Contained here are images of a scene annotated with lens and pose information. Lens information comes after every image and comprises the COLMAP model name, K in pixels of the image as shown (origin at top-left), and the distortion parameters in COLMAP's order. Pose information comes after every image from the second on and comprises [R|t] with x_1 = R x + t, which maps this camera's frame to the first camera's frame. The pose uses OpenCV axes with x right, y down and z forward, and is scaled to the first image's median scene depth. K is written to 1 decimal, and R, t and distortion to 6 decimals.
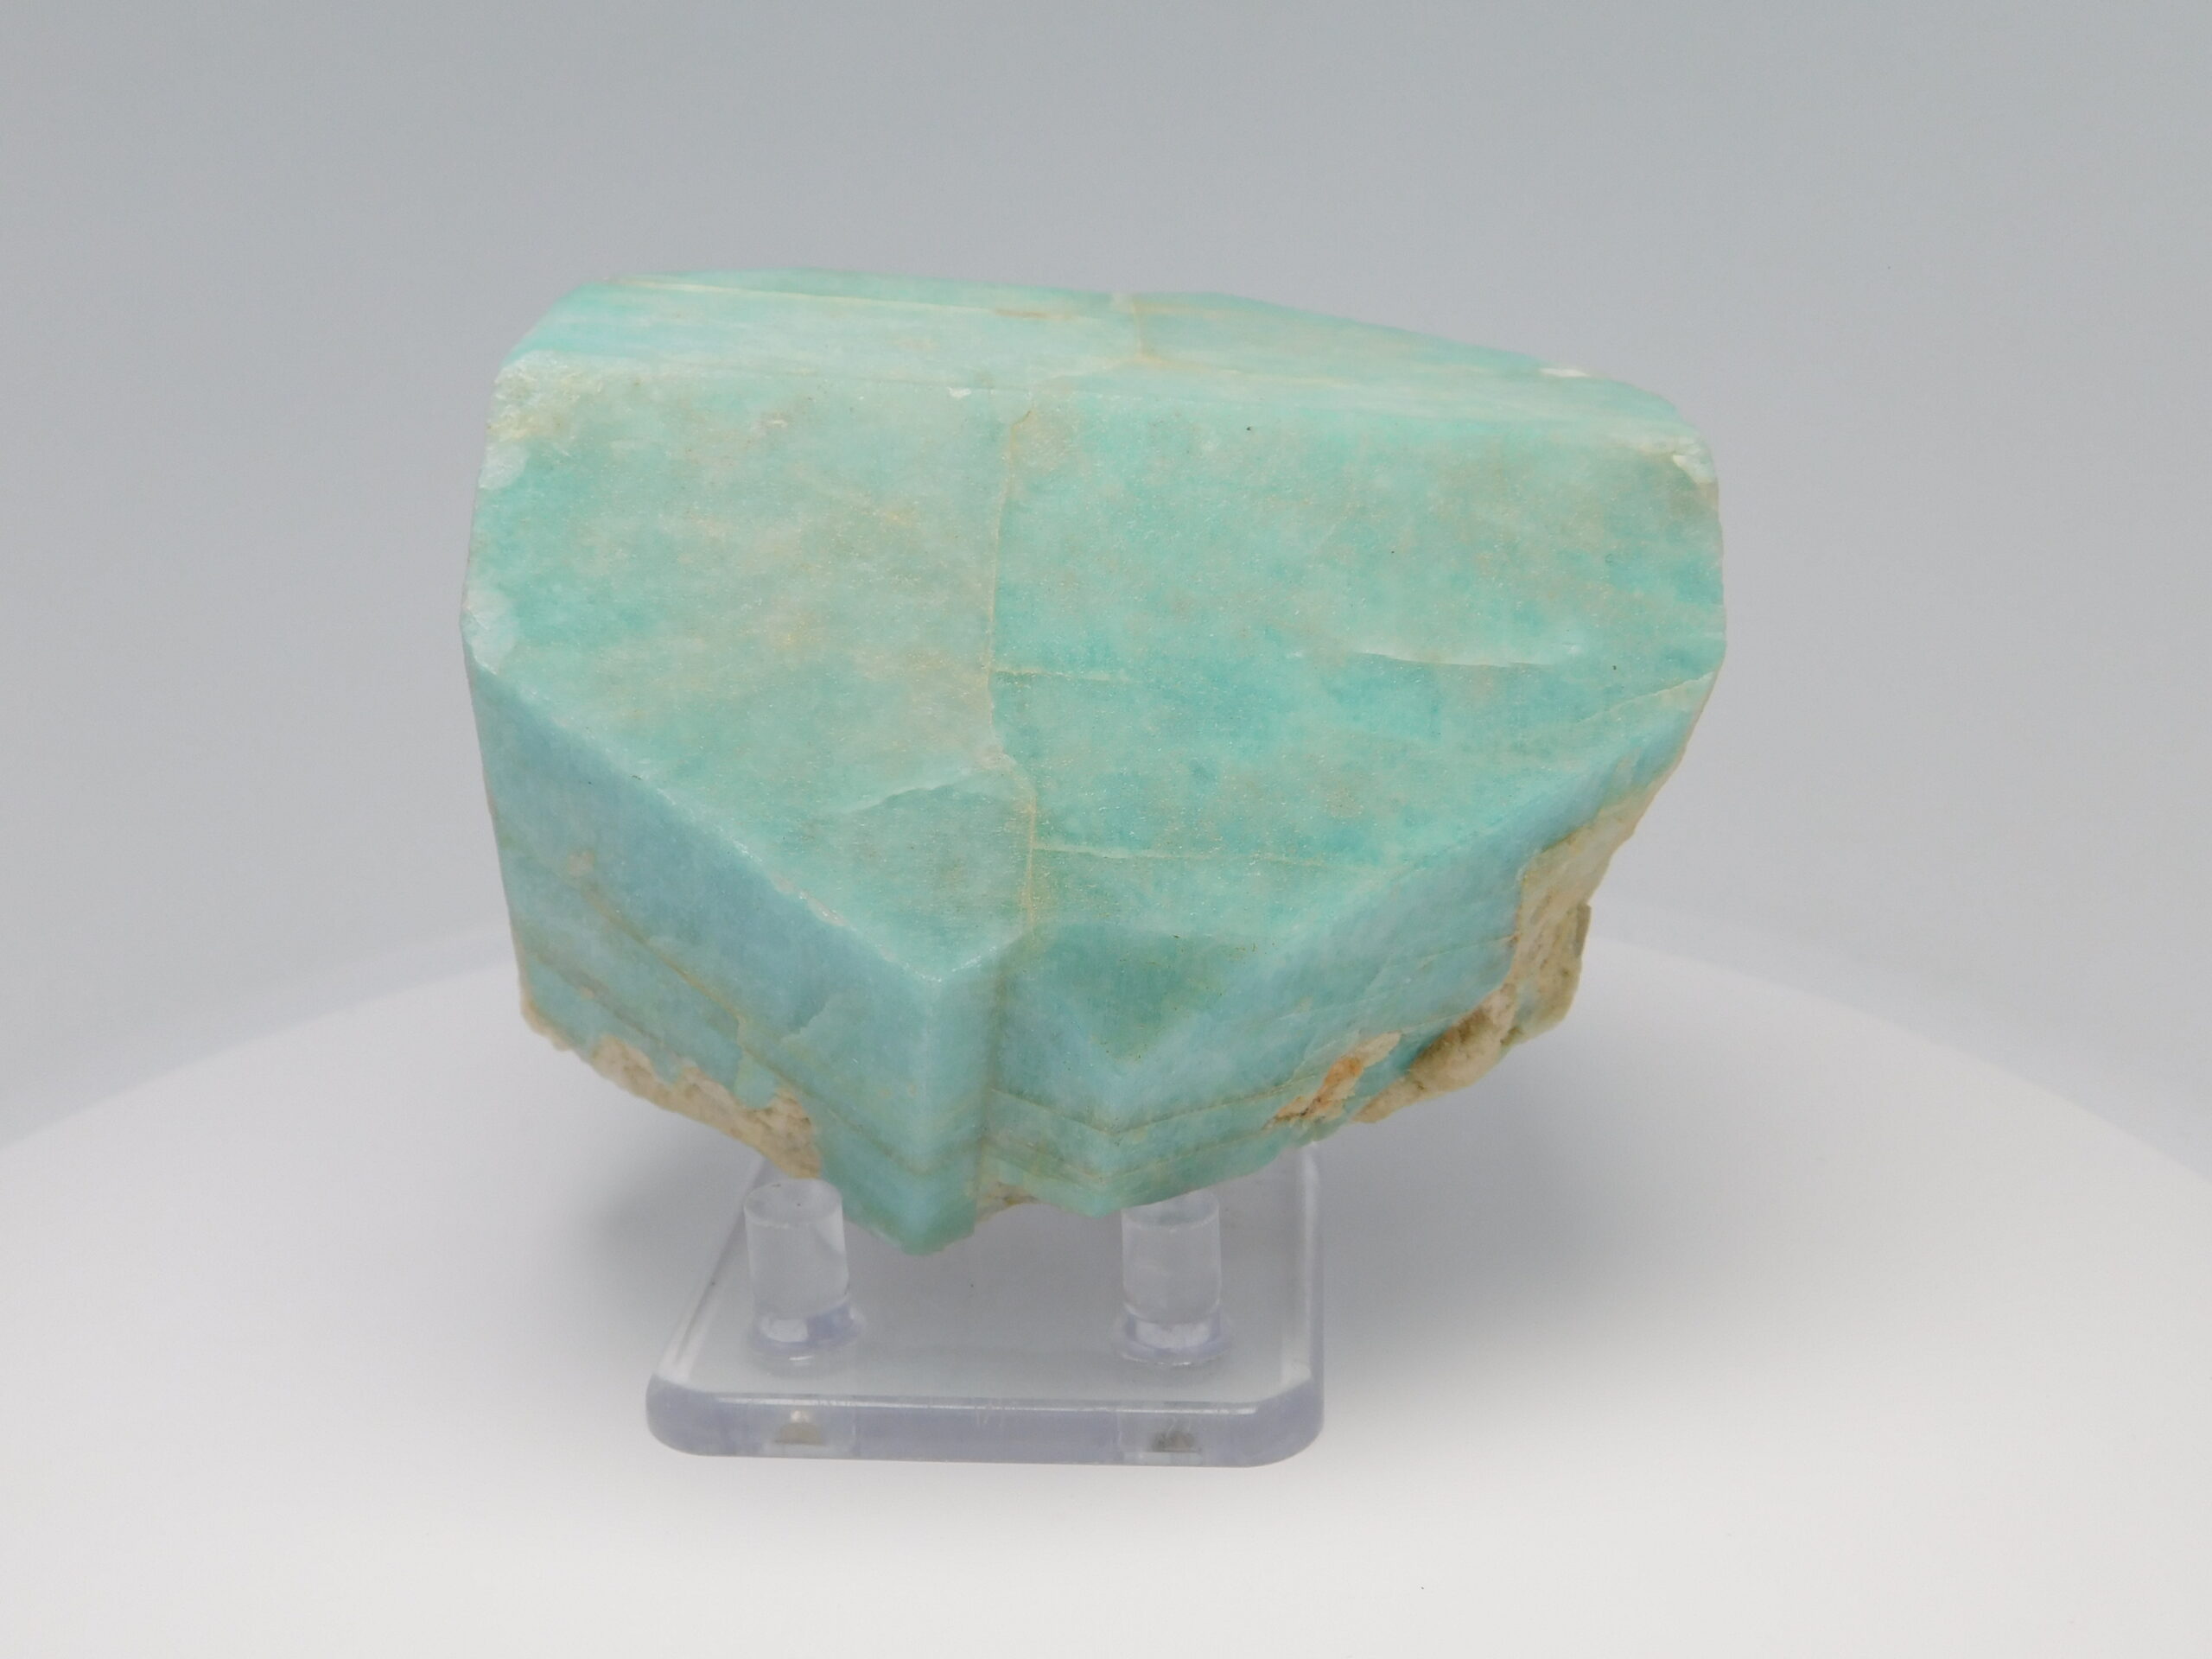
lens RADIAL K [[2311.5, 0, 1107.6], [0, 2311.5, 836.4], [0, 0, 1]] dist [-0.024847, 0.000000]
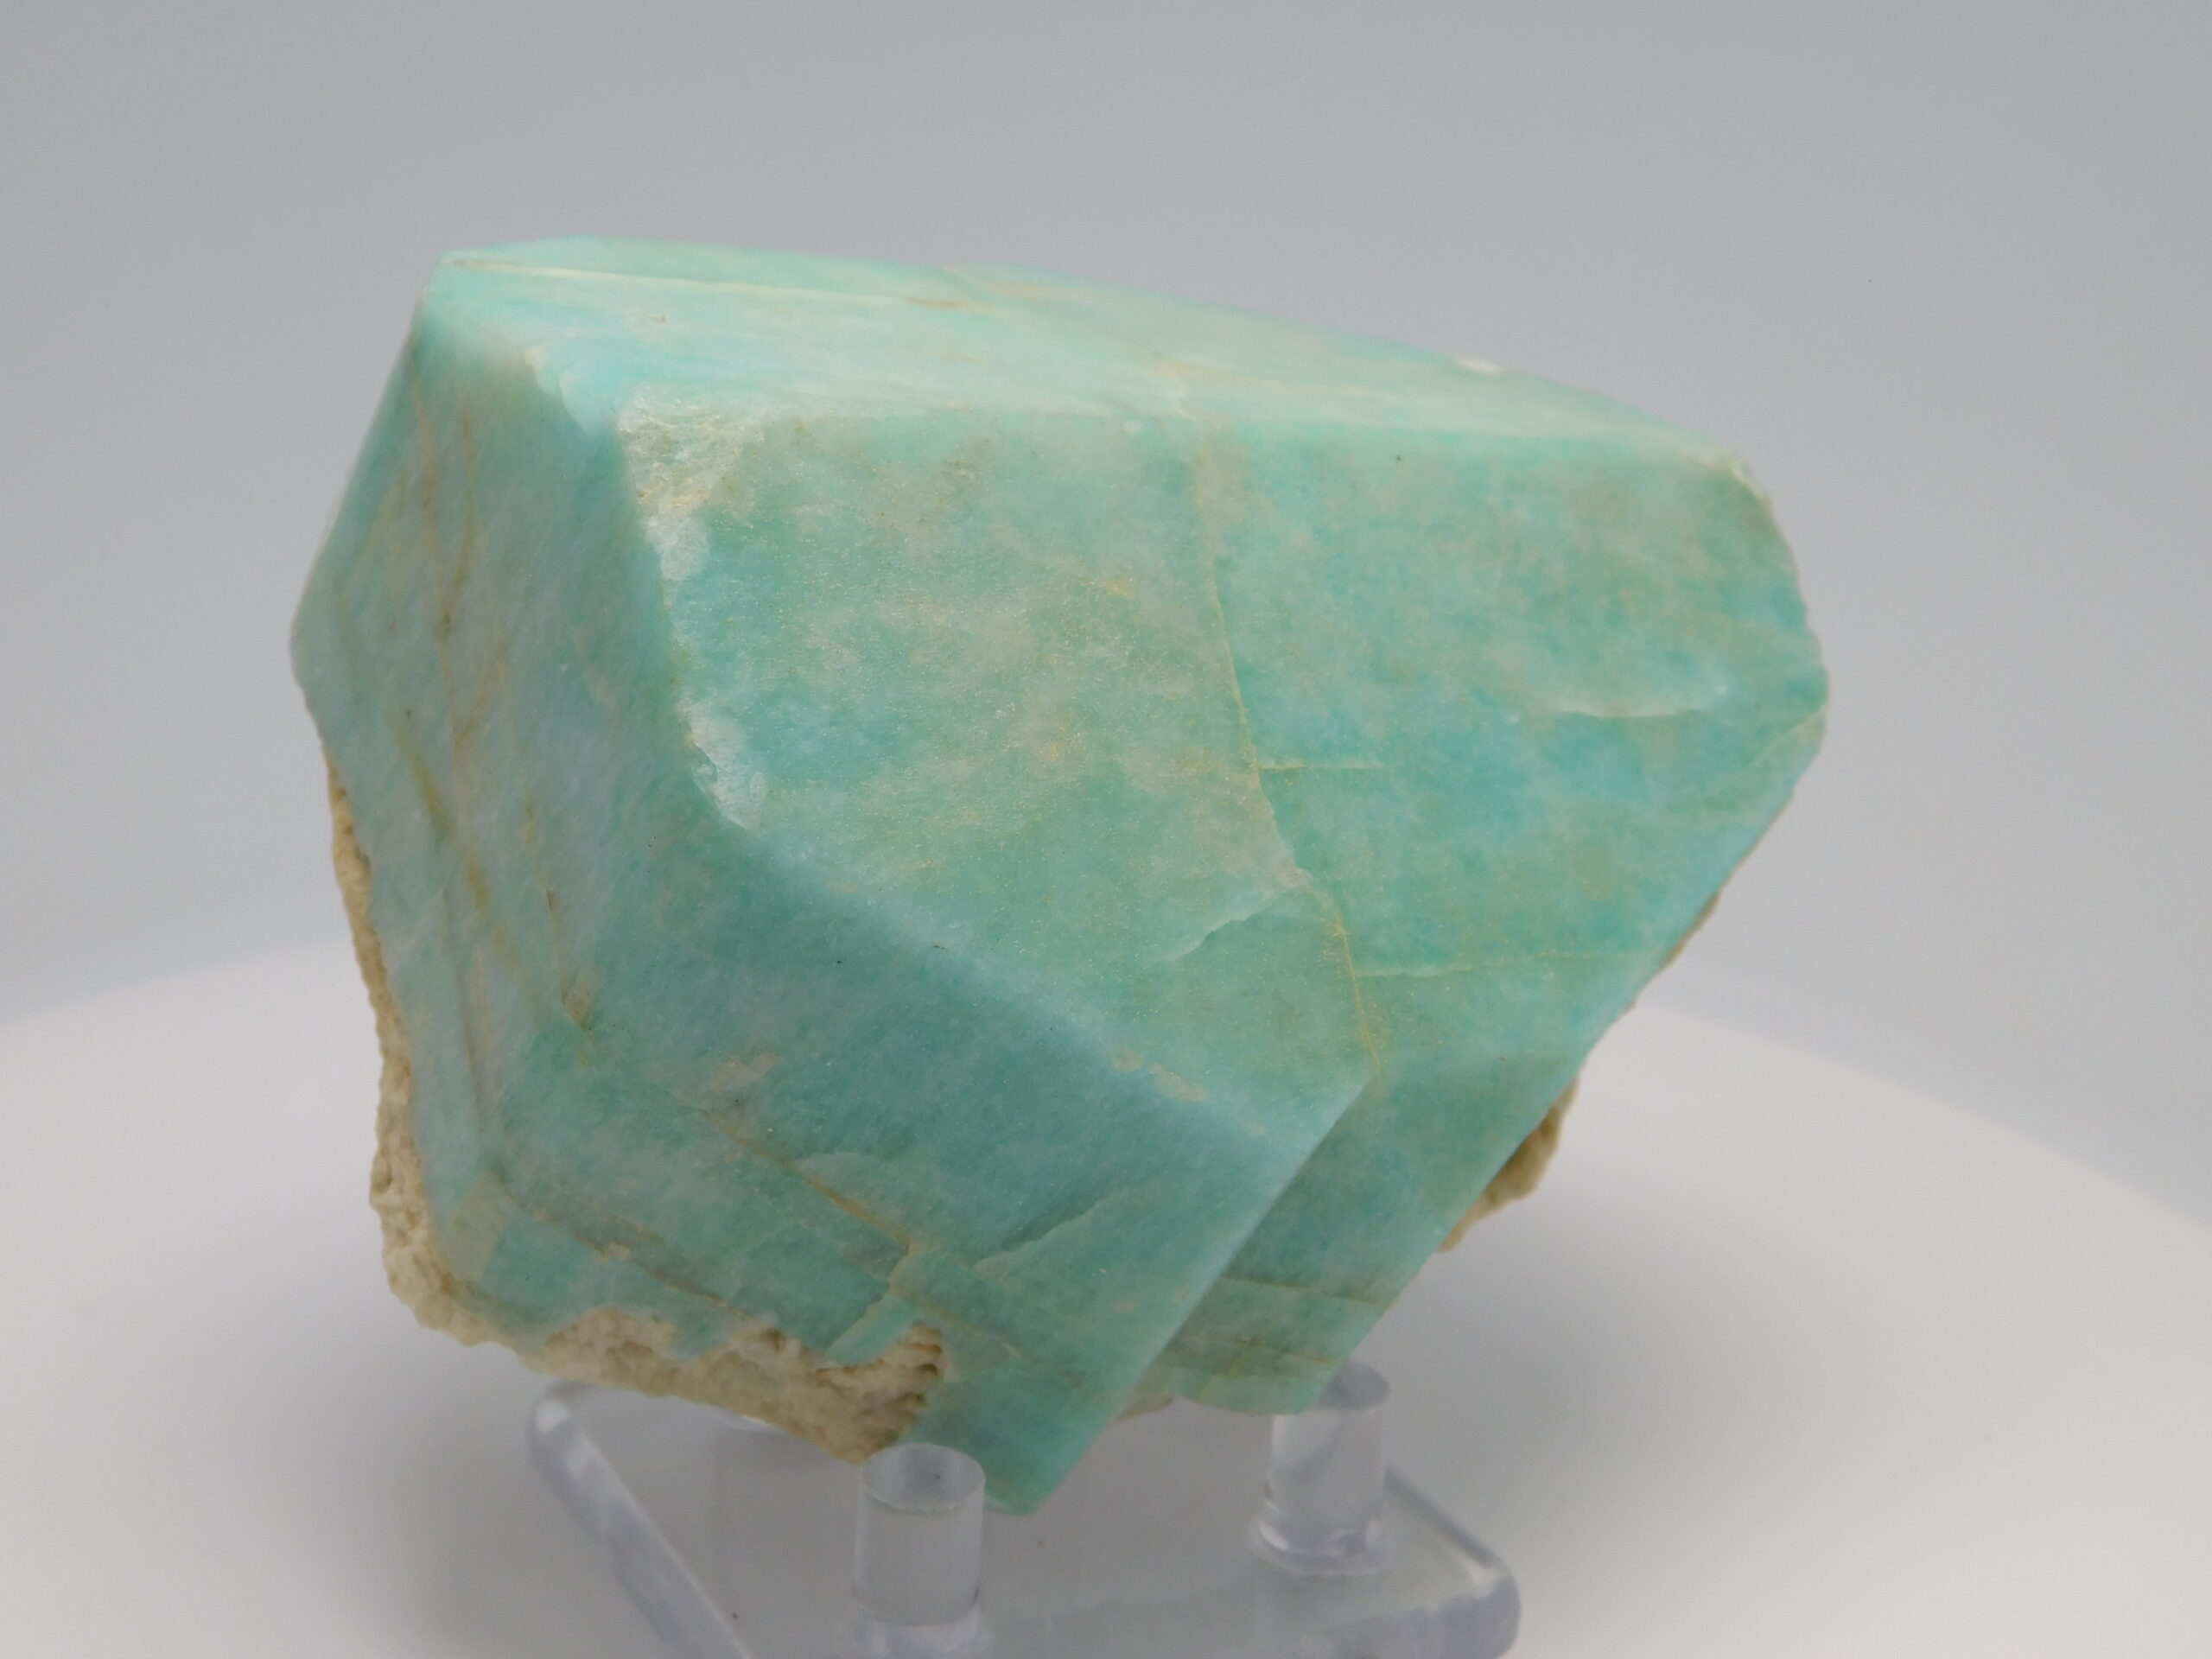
lens RADIAL K [[3286.1, 0, 1106.6], [0, 3286.1, 840.0], [0, 0, 1]] dist [-0.056598, 0.000000]
pose [[0.827075, -0.097686, 0.553538, -0.738545], [0.100393, 0.994620, 0.025523, -0.081010], [-0.553053, 0.034462, 0.832433, 0.057843]]
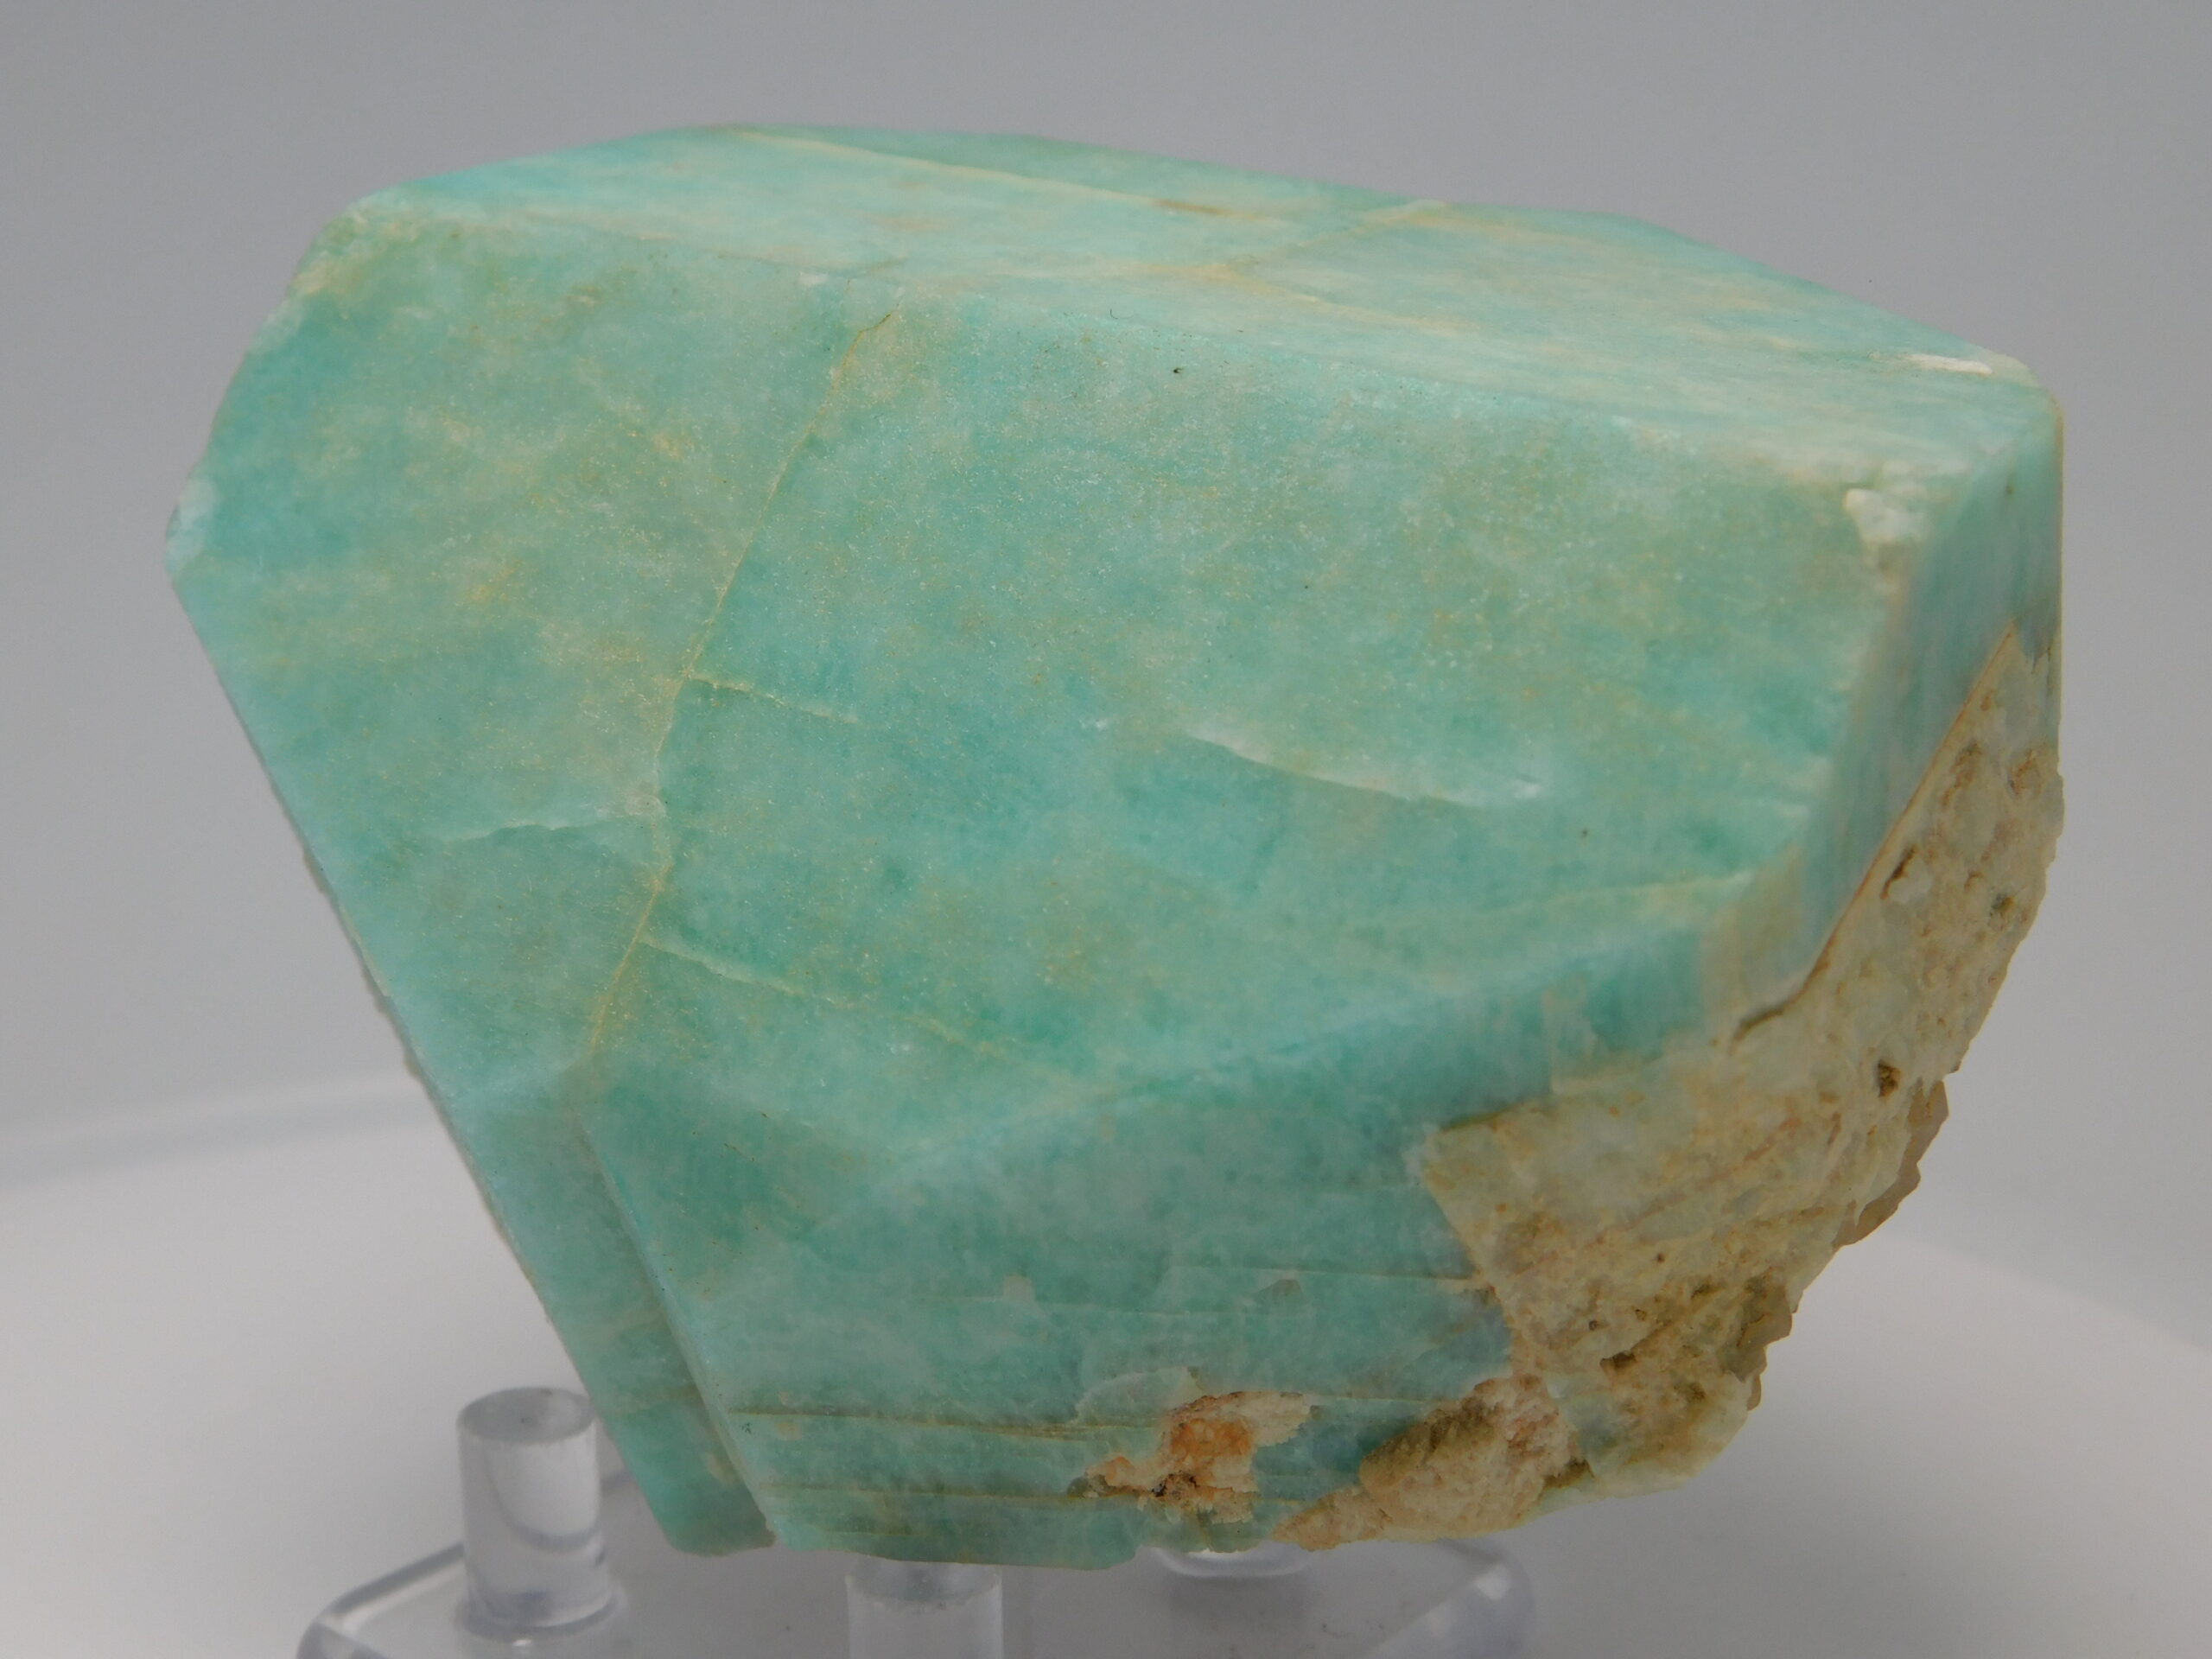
lens RADIAL K [[3286.1, 0, 1125.7], [0, 3286.1, 816.6], [0, 0, 1]] dist [-0.056598, 0.000000]
pose [[0.820064, 0.160226, -0.549384, 0.579501], [-0.209102, 0.977520, -0.027034, -0.032426], [0.532702, 0.137047, 0.835133, 0.274526]]
